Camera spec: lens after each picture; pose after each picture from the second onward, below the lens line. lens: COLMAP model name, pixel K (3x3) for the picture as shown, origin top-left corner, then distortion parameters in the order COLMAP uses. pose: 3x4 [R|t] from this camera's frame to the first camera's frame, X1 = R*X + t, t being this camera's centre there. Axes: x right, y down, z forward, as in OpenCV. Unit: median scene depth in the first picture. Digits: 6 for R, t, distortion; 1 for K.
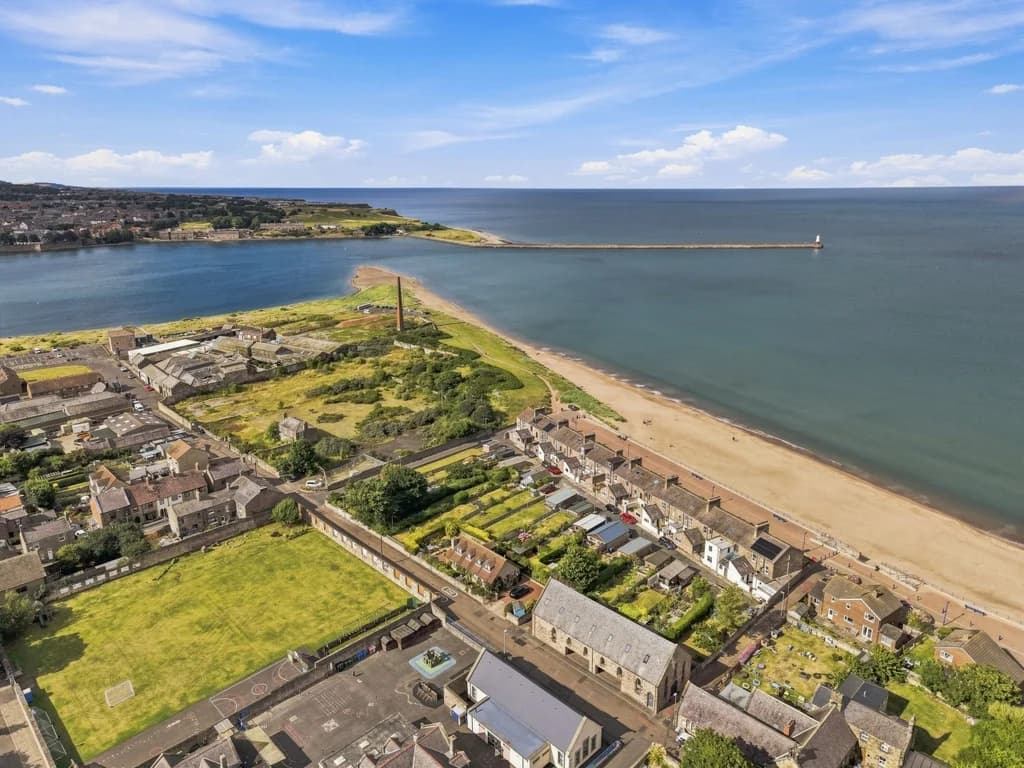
lens RADIAL K [[695.5, 0, 512.0], [0, 695.5, 384.0], [0, 0, 1]] dist [0.077498, -0.100107]
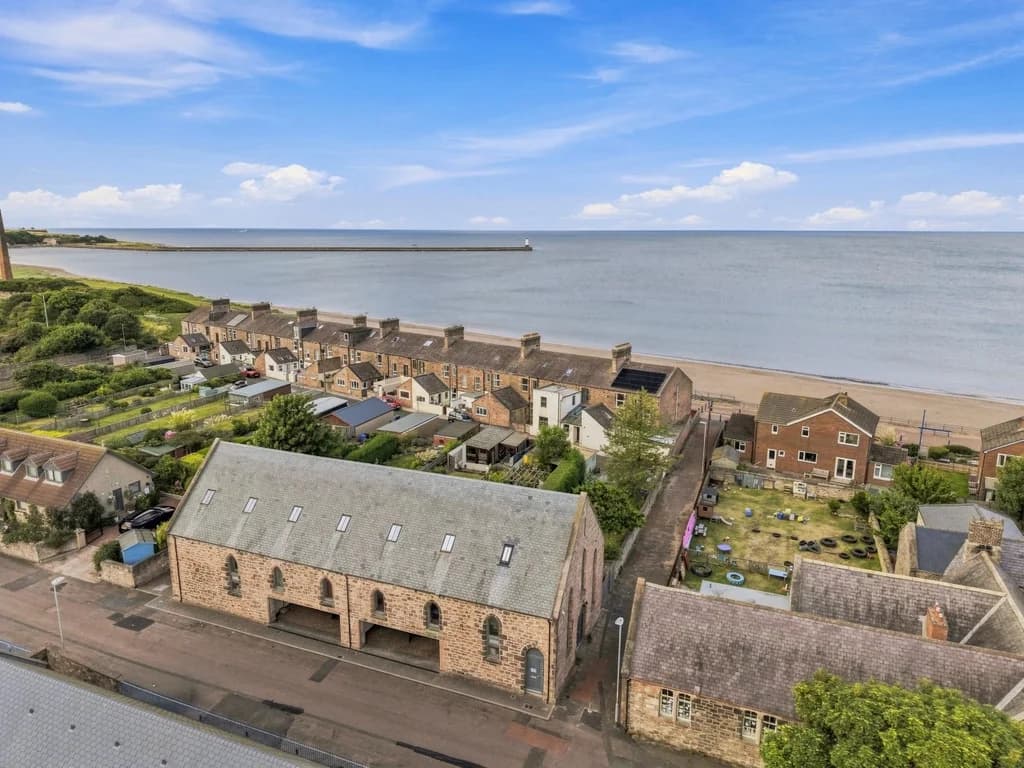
lens RADIAL K [[695.5, 0, 512.0], [0, 695.5, 384.0], [0, 0, 1]] dist [0.077498, -0.100107]
pose [[0.920733, -0.087899, 0.380164, 0.058595], [0.109649, 0.993322, -0.035893, 0.269012], [-0.374470, 0.074733, 0.924222, 0.566625]]
